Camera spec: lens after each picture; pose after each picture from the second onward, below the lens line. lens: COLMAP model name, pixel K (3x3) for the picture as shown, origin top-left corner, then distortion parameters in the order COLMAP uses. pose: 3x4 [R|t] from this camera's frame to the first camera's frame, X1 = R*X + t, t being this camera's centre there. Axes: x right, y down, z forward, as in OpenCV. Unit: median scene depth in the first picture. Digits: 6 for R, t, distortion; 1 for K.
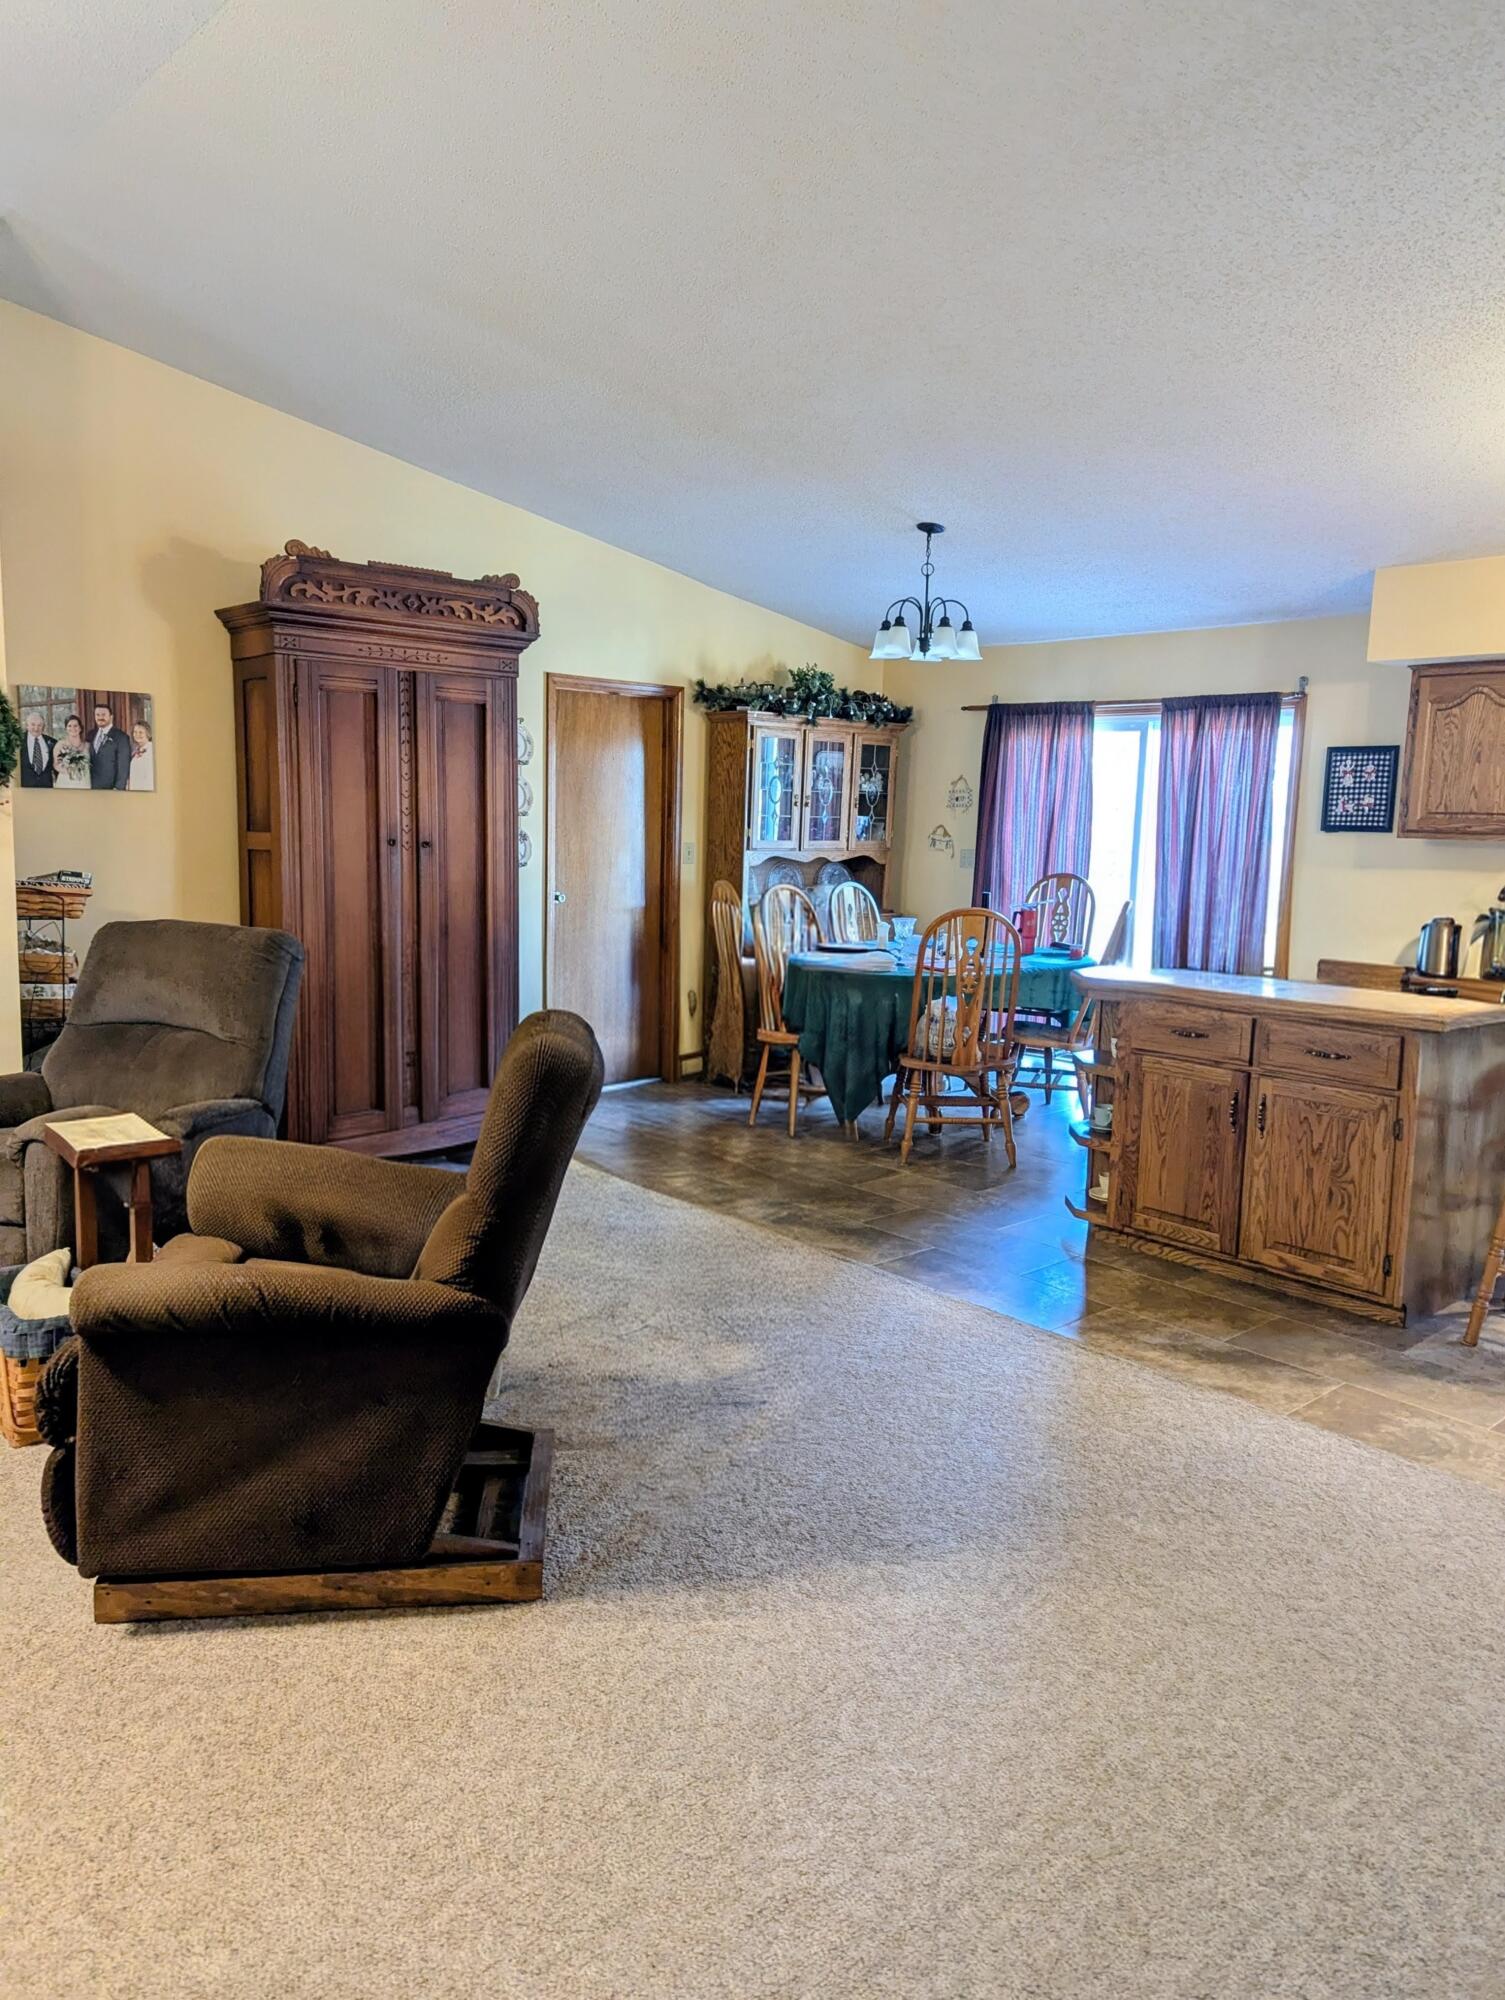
lens RADIAL K [[1396.2, 0, 749.4], [0, 1396.2, 990.2], [0, 0, 1]] dist [0.049653, -0.028295]
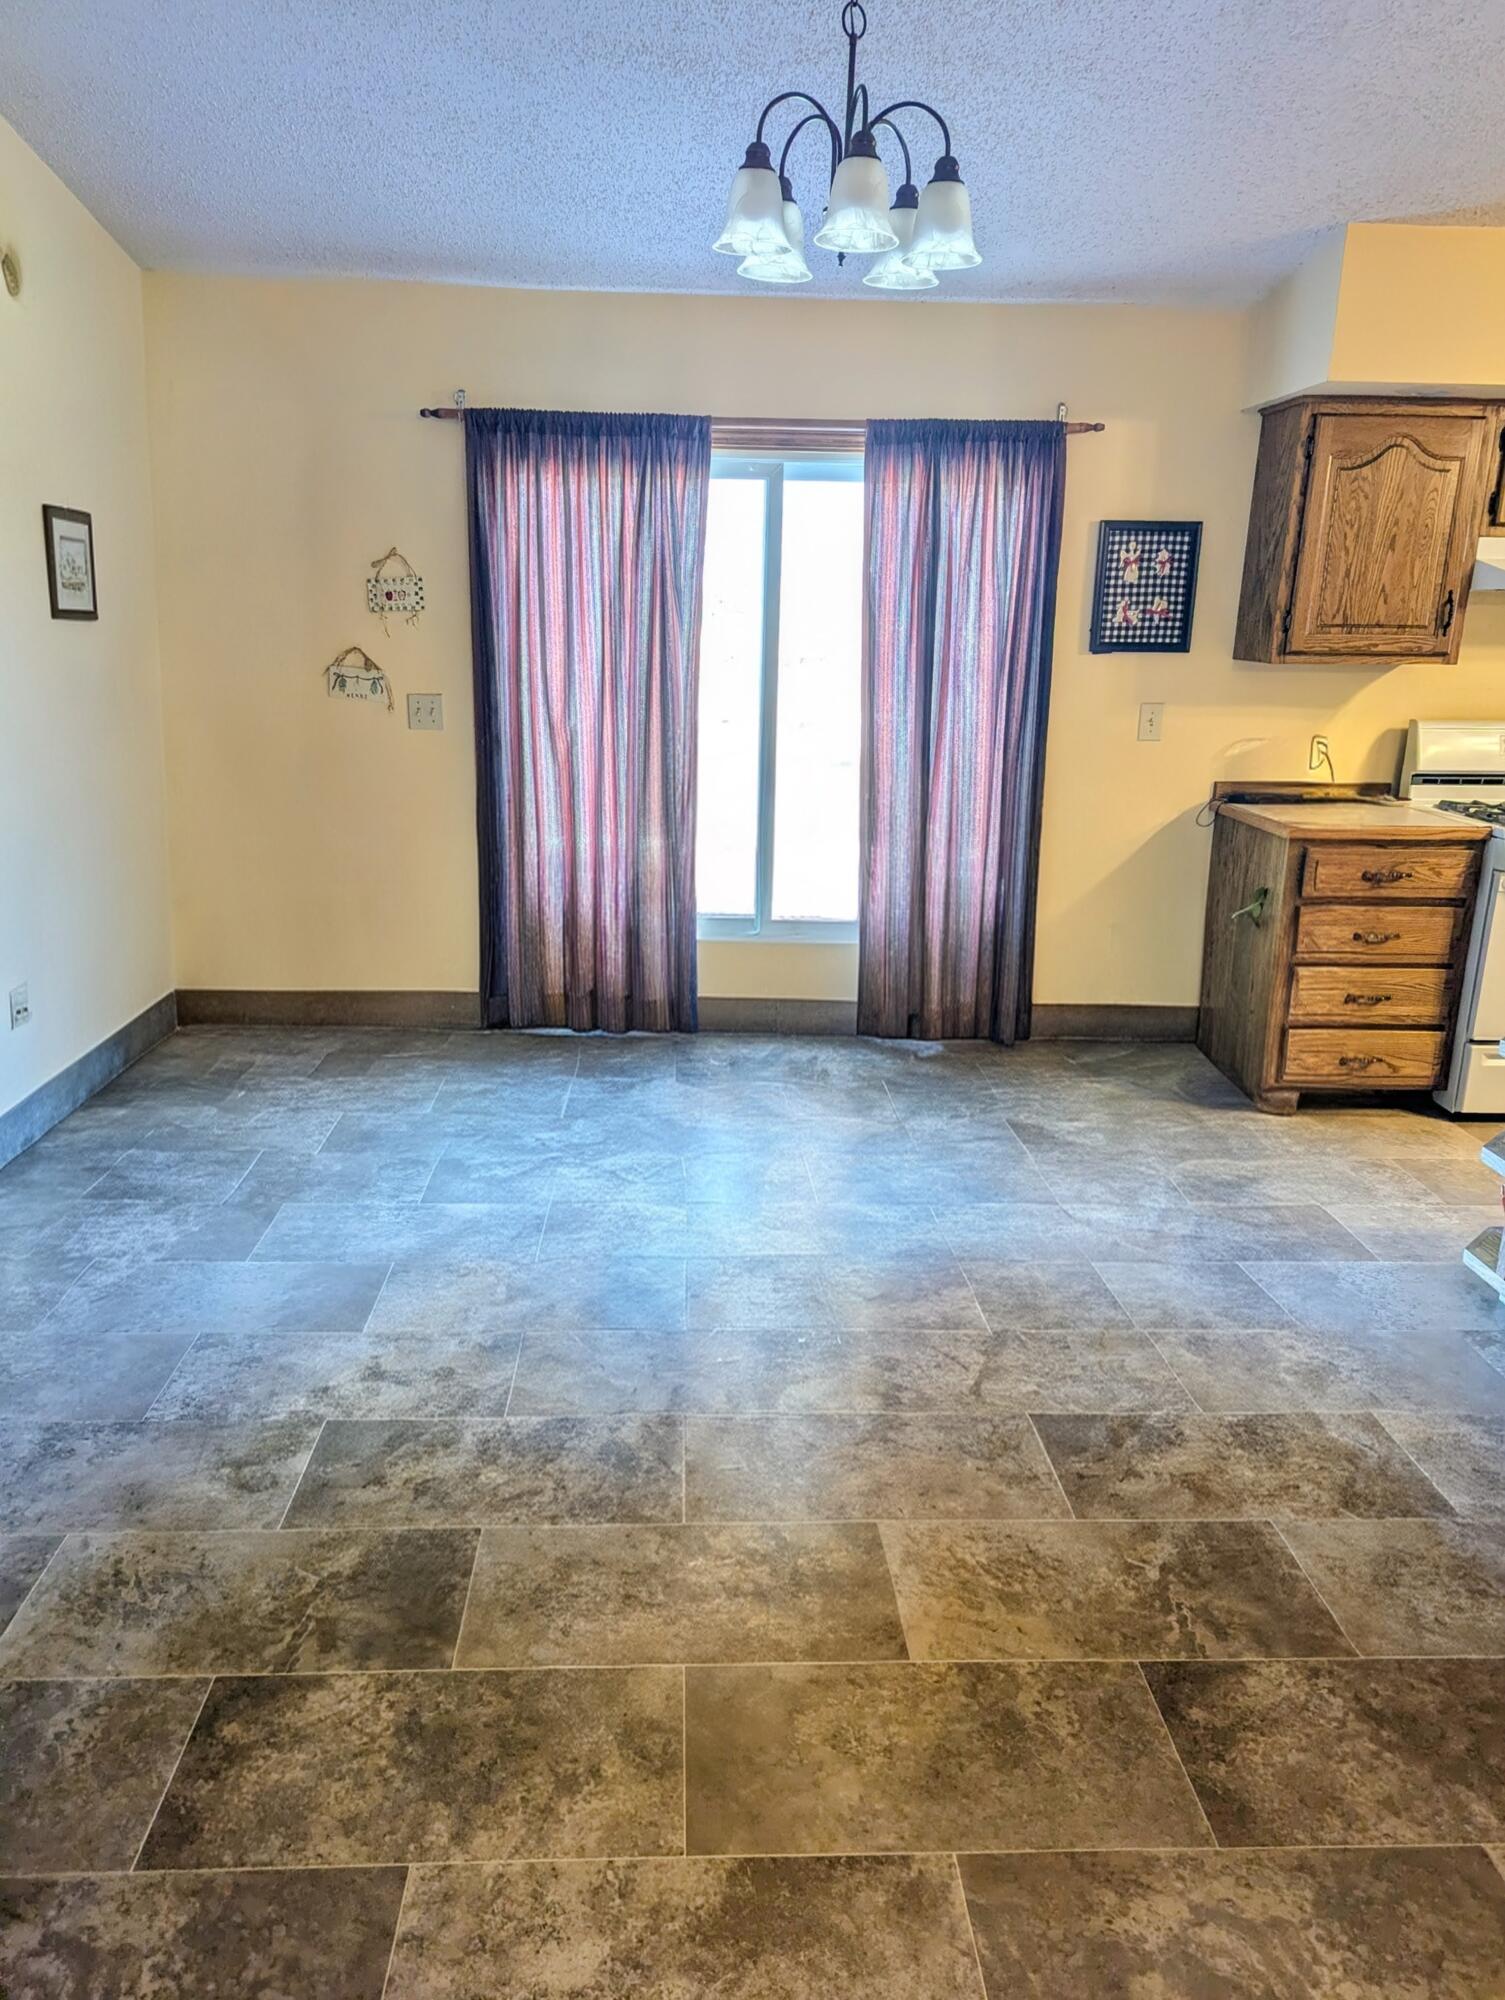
lens RADIAL K [[1396.2, 0, 747.9], [0, 1396.2, 987.3], [0, 0, 1]] dist [0.049653, -0.028295]
pose [[0.649579, -0.208326, 0.731196, -0.221859], [0.096017, 0.976506, 0.192918, -0.103332], [-0.754206, -0.055108, 0.654321, 0.687862]]
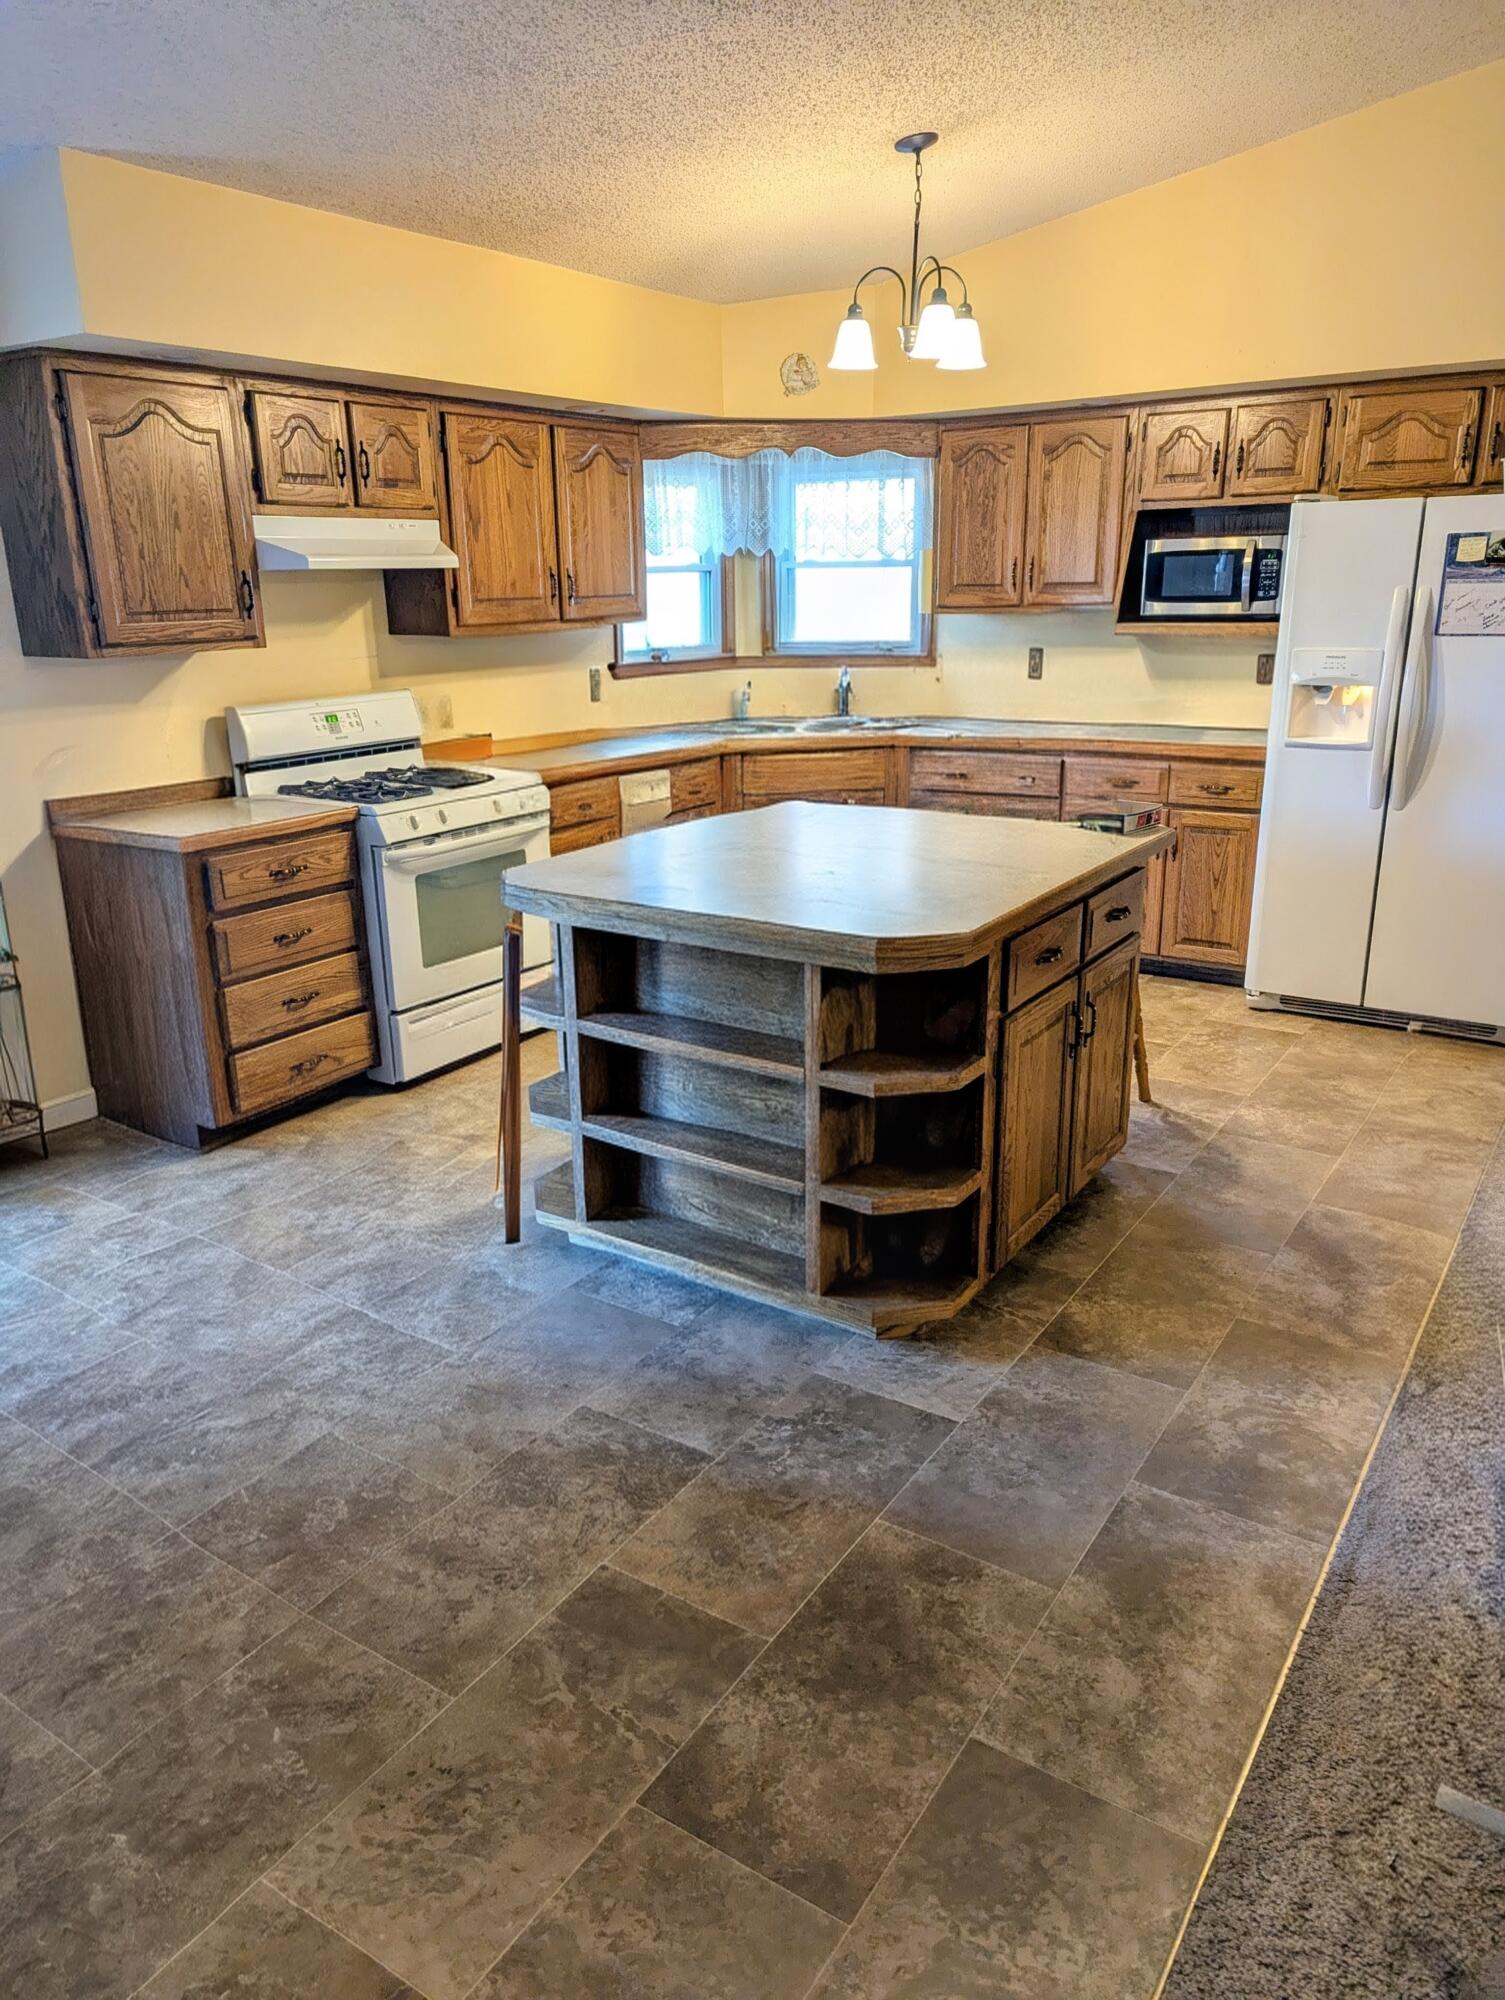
lens RADIAL K [[1396.2, 0, 735.9], [0, 1396.2, 1004.1], [0, 0, 1]] dist [0.049653, -0.028295]
pose [[-0.221007, -0.302202, 0.927270, -0.184093], [0.148884, 0.929182, 0.338310, -0.124833], [-0.963841, 0.212825, -0.160363, 0.806895]]
